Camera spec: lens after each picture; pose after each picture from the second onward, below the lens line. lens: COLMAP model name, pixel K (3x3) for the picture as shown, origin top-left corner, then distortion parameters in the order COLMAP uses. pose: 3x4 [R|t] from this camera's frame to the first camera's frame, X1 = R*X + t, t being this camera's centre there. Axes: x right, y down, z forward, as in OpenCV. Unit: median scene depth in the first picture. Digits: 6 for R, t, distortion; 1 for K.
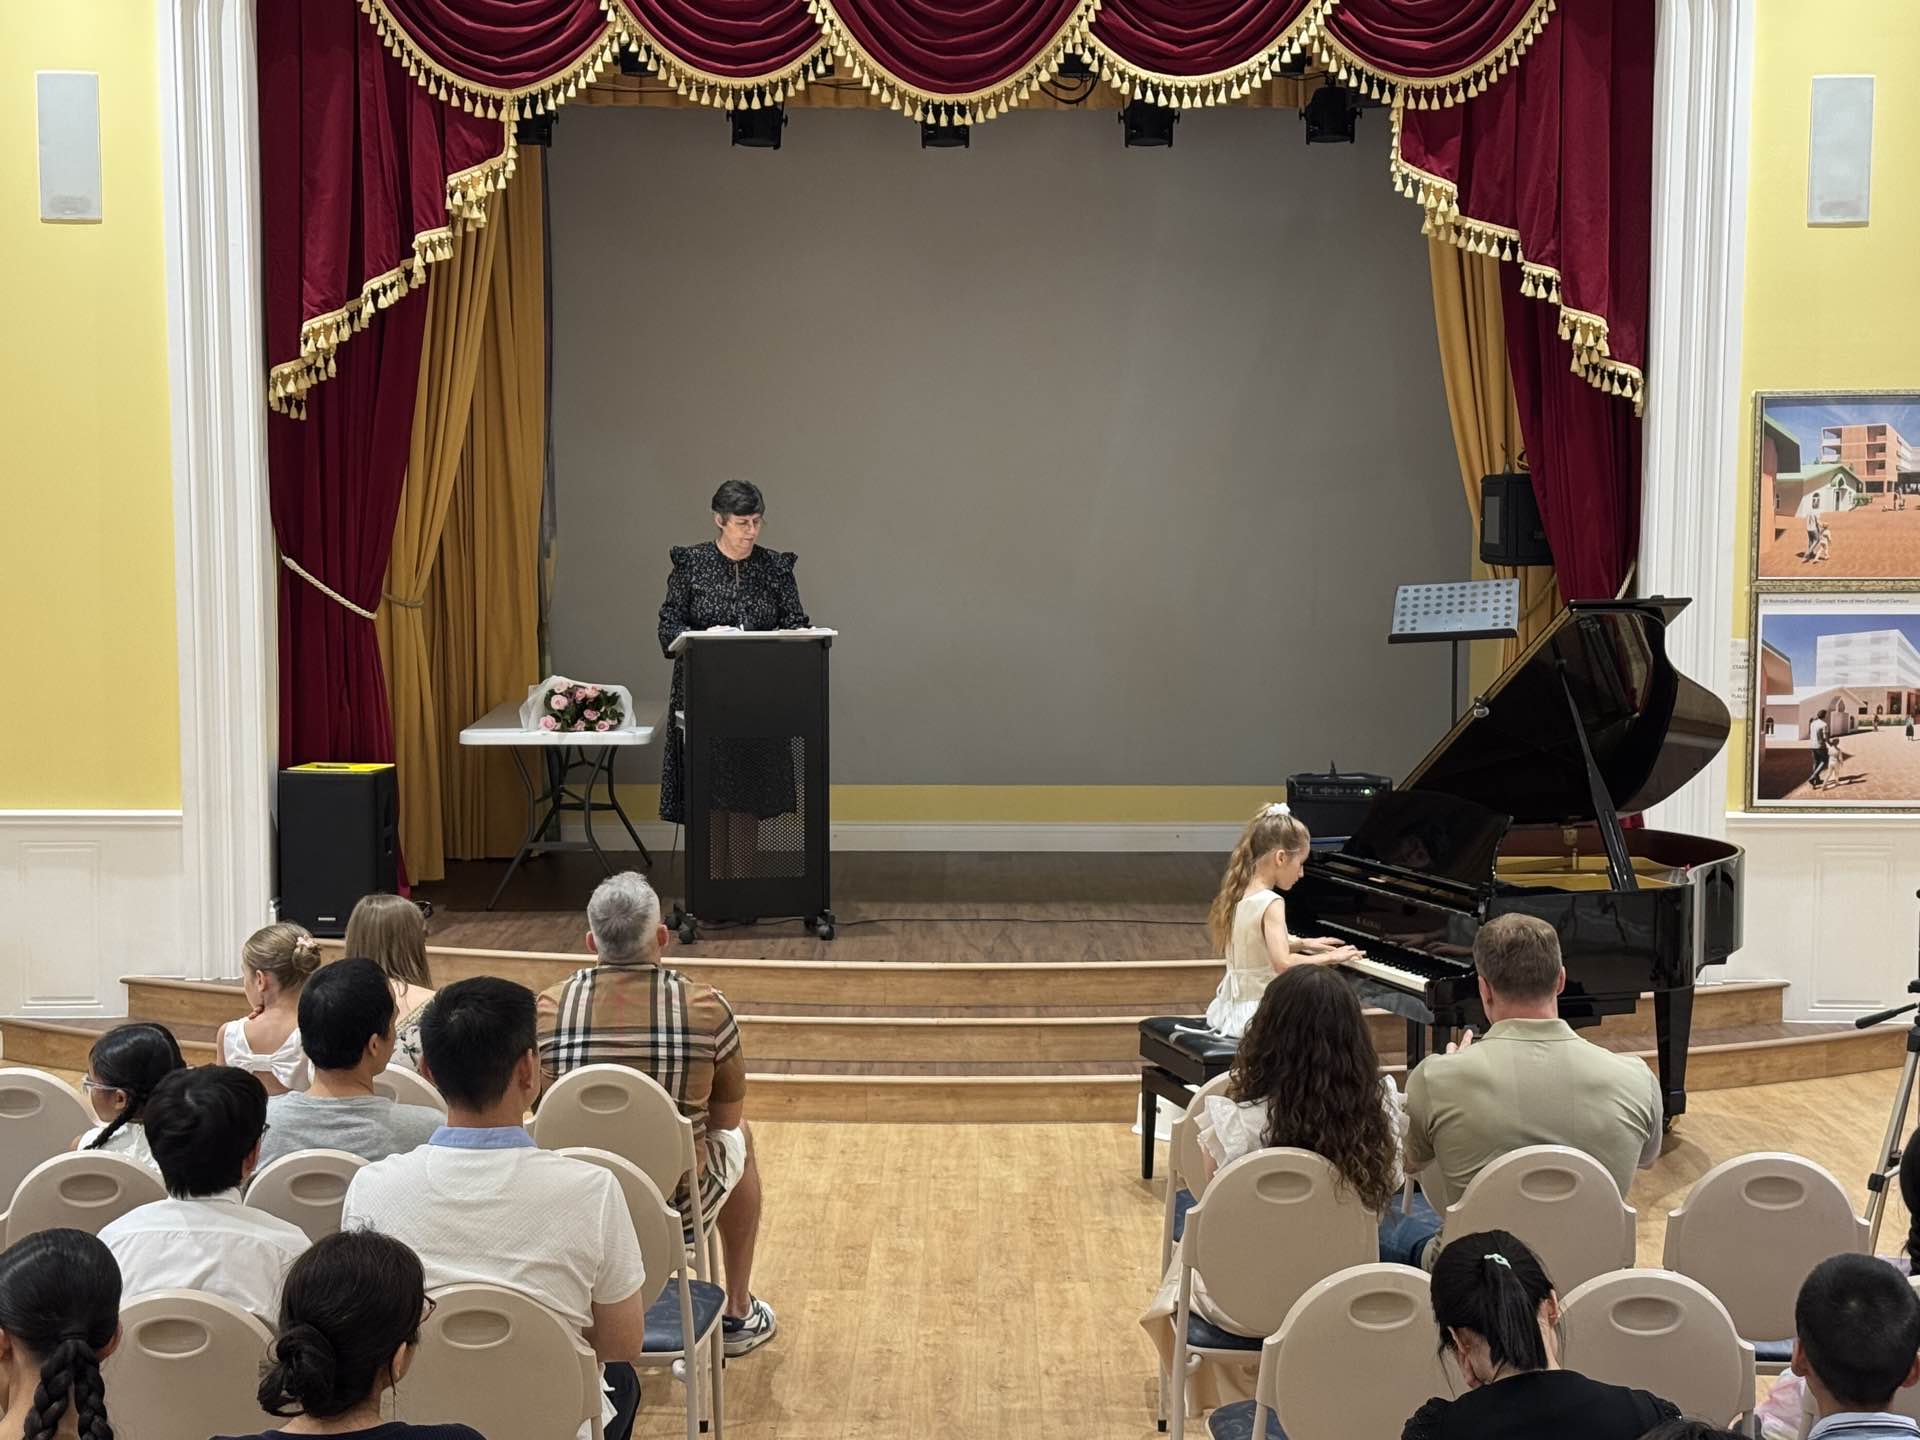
lens RADIAL K [[2880.8, 0, 968.4], [0, 2880.8, 750.1], [0, 0, 1]] dist [0.117808, 0.000000]
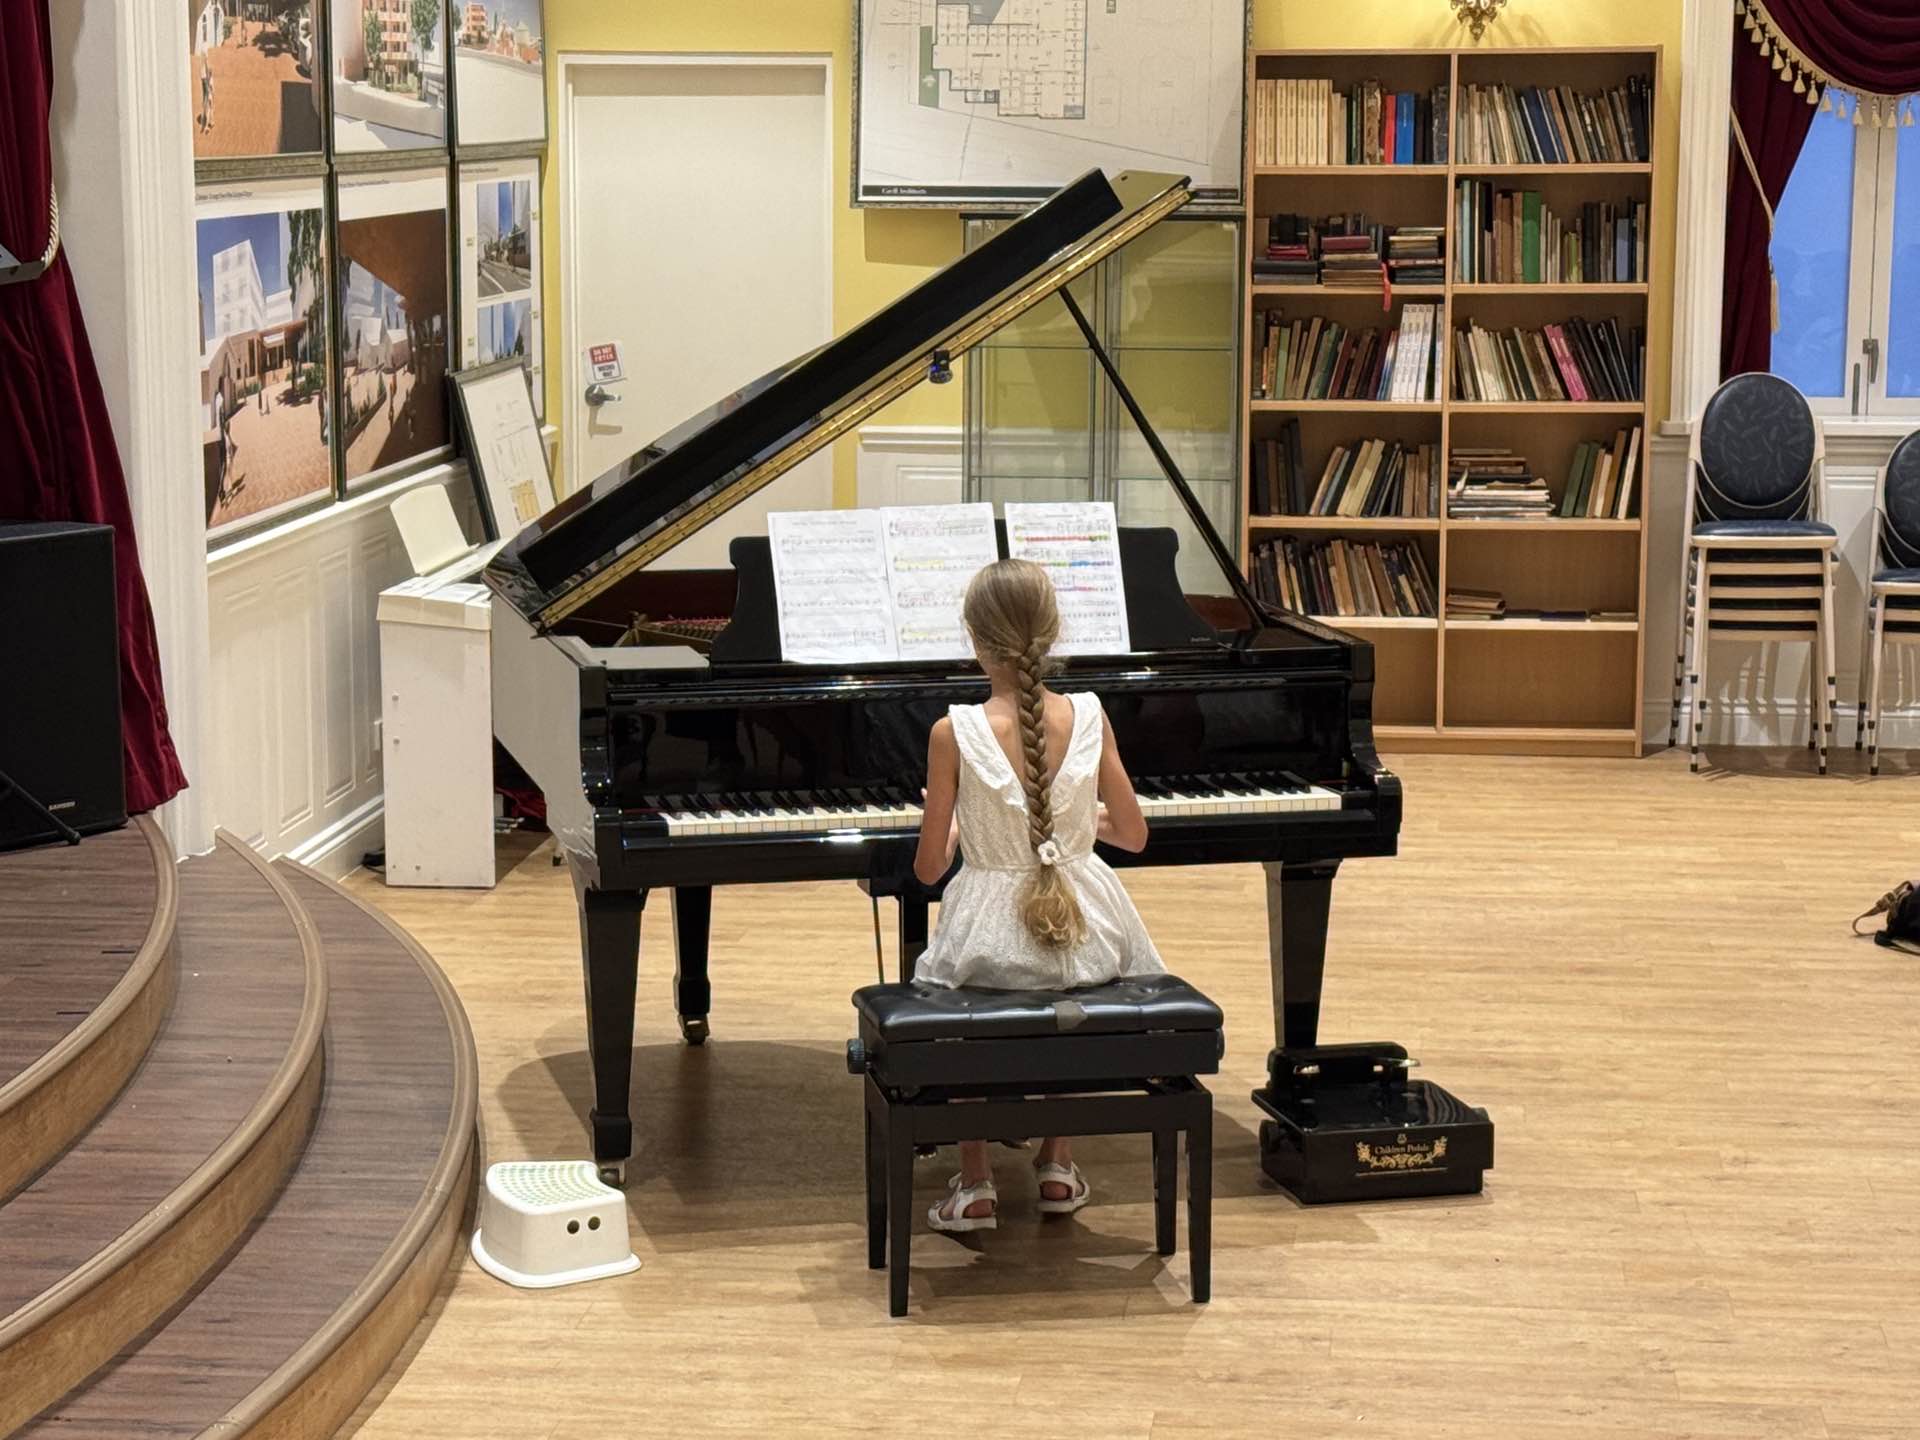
lens RADIAL K [[4129.3, 0, 949.9], [0, 4129.3, 726.3], [0, 0, 1]] dist [0.148305, 0.000000]
pose [[0.110021, -0.152823, 0.982110, -0.556758], [0.085956, 0.985870, 0.143779, -0.053690], [-0.990206, 0.068599, 0.121603, 0.748763]]
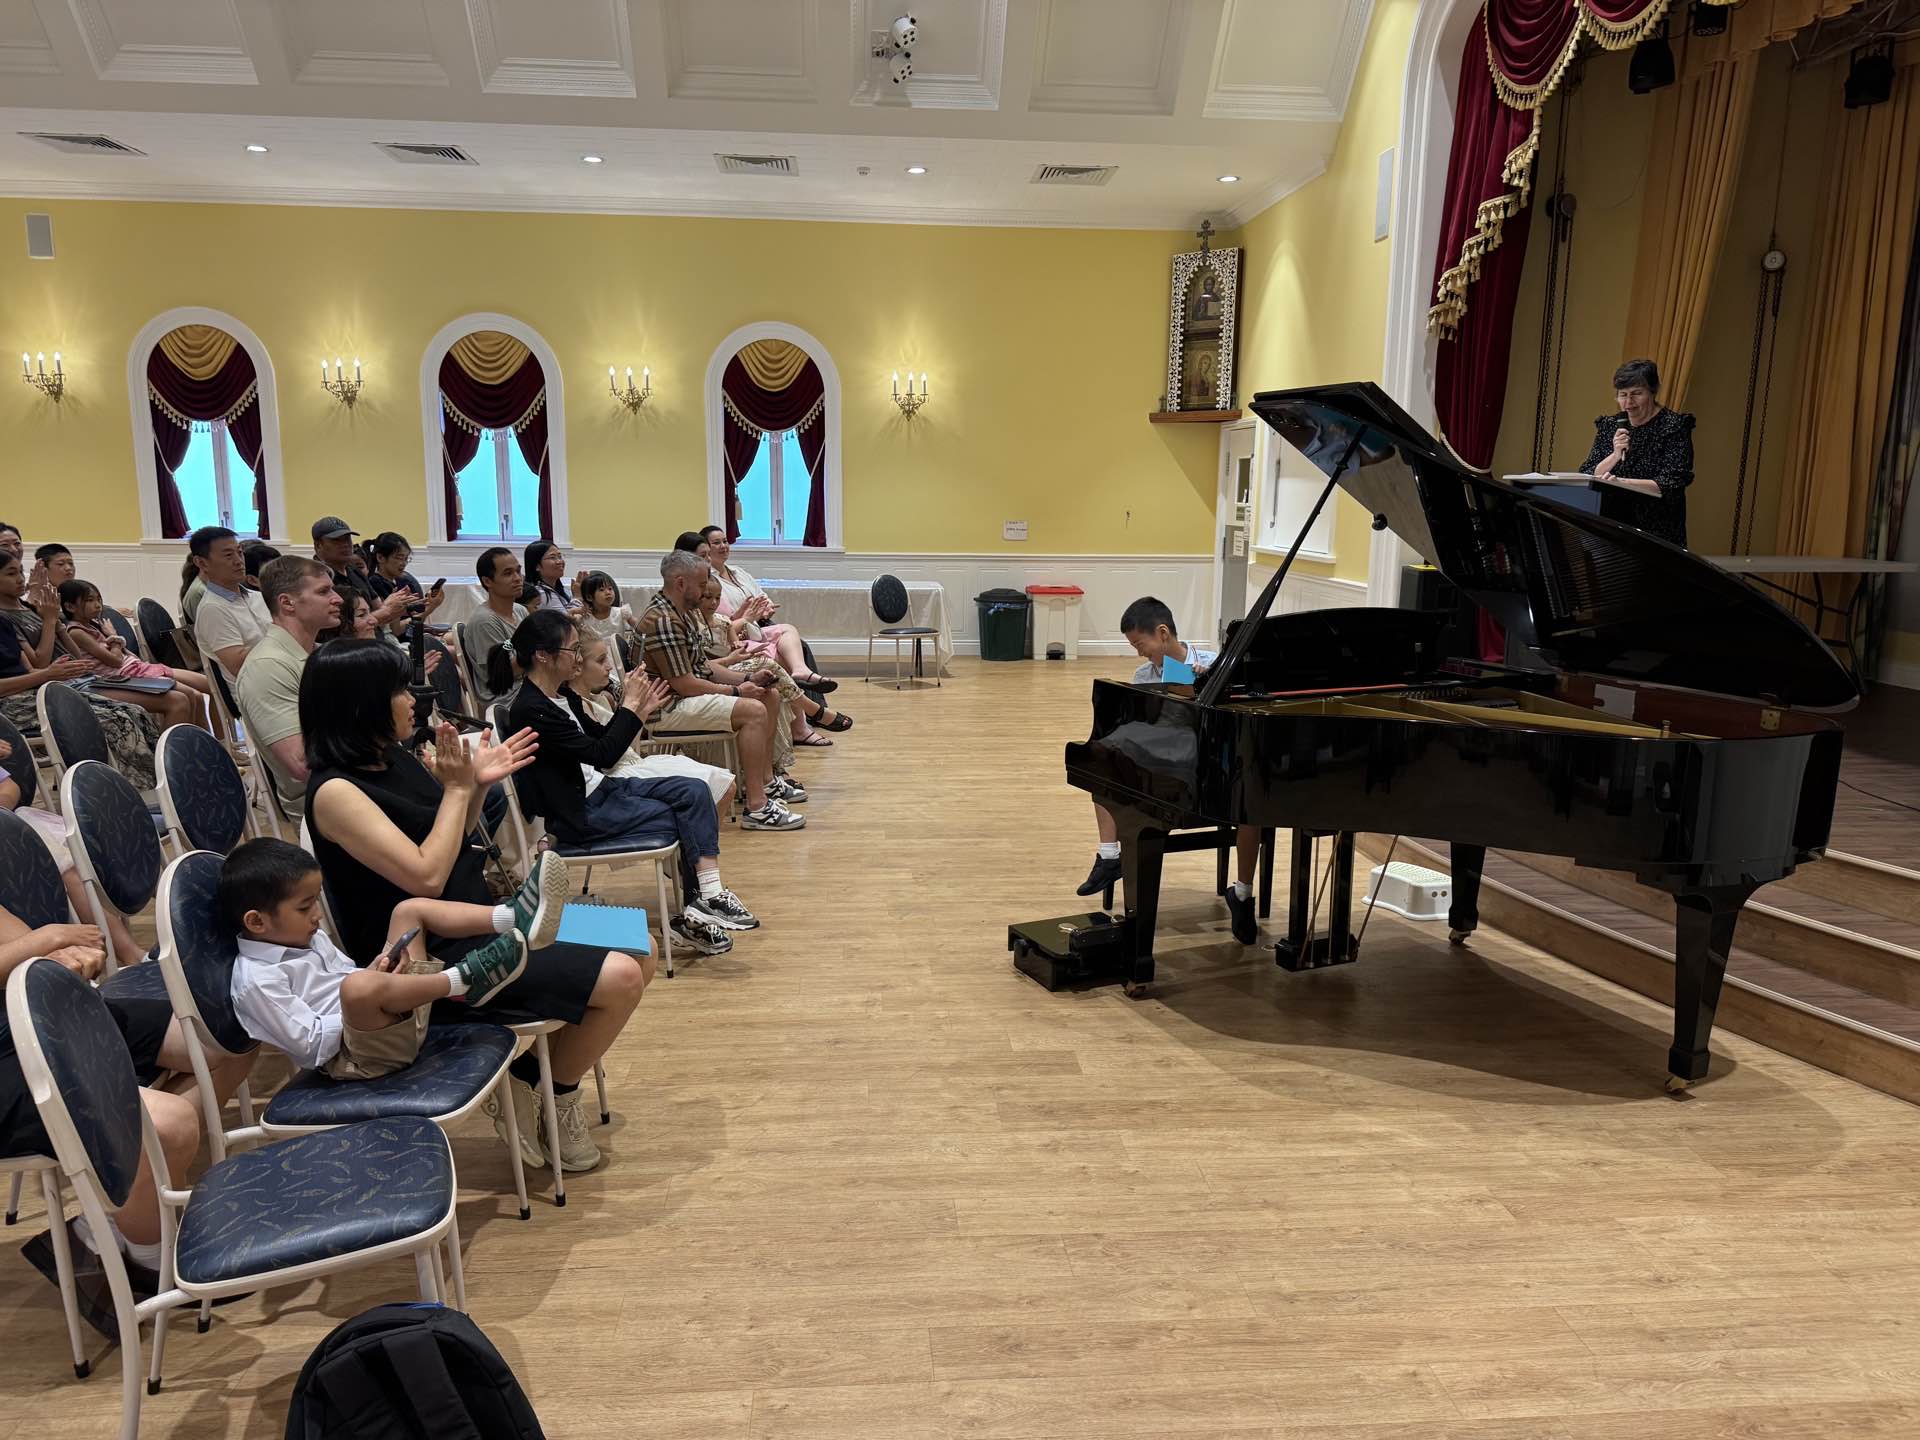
lens RADIAL K [[1335.6, 0, 948.8], [0, 1335.6, 728.4], [0, 0, 1]] dist [0.078045, -0.101954]
pose [[0.082198, 0.179320, -0.980351, 0.508617], [-0.098702, 0.980308, 0.171036, -0.008105], [0.991716, 0.082703, 0.098278, 0.684364]]
